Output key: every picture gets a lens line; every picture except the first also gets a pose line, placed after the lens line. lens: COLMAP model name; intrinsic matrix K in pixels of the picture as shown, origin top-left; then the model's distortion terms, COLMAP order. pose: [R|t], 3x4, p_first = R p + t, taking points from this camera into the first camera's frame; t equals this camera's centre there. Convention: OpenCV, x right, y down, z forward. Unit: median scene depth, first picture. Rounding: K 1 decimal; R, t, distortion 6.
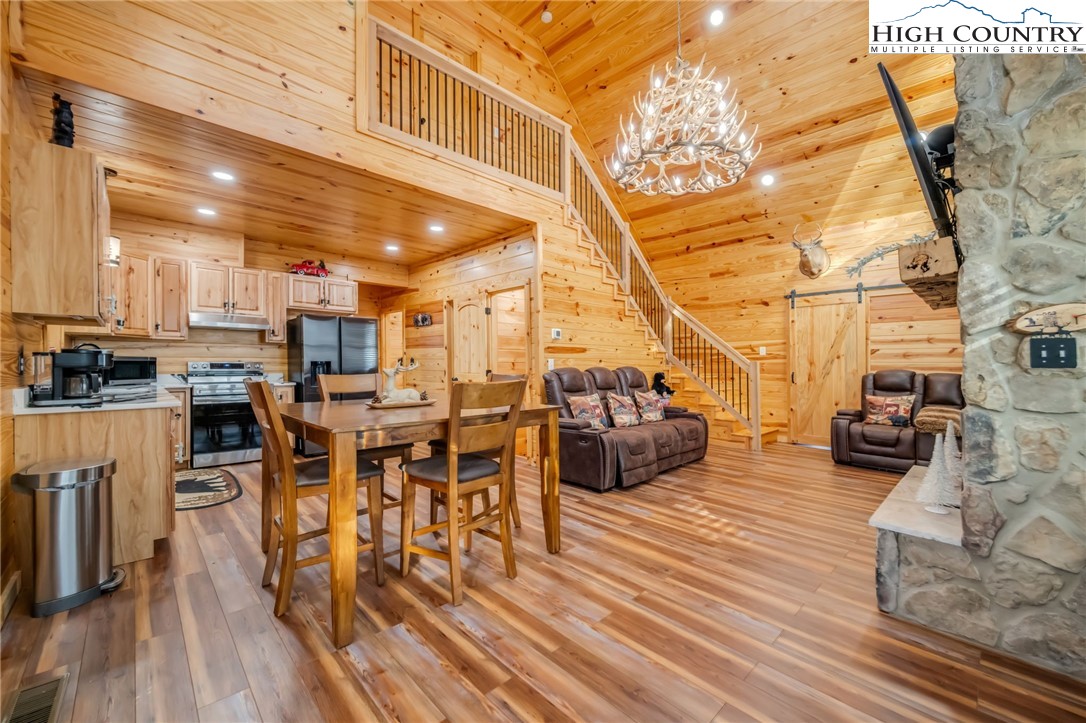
lens RADIAL K [[429.3, 0, 544.9], [0, 429.3, 374.5], [0, 0, 1]] dist [-0.001171, -0.000237]
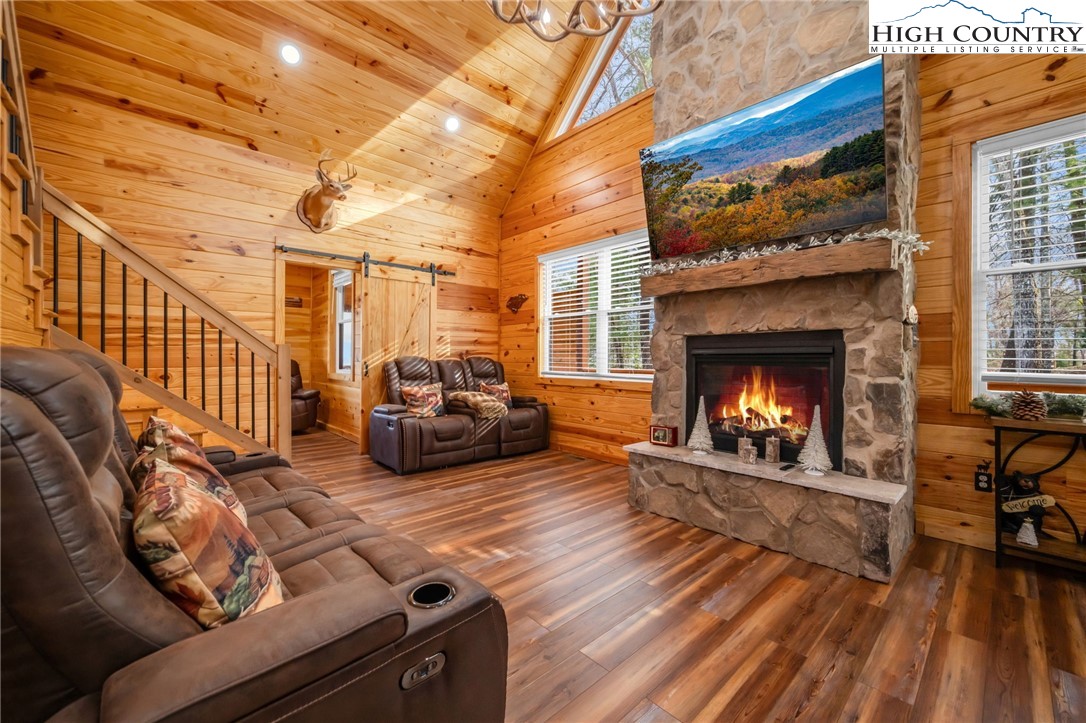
lens RADIAL K [[425.0, 0, 536.7], [0, 425.0, 355.5], [0, 0, 1]] dist [-0.000225, -0.000183]
pose [[0.021820, -0.002237, 0.999759, -0.105347], [0.026788, 0.999640, 0.001652, -0.009424], [-0.999403, 0.026745, 0.021872, 0.749598]]
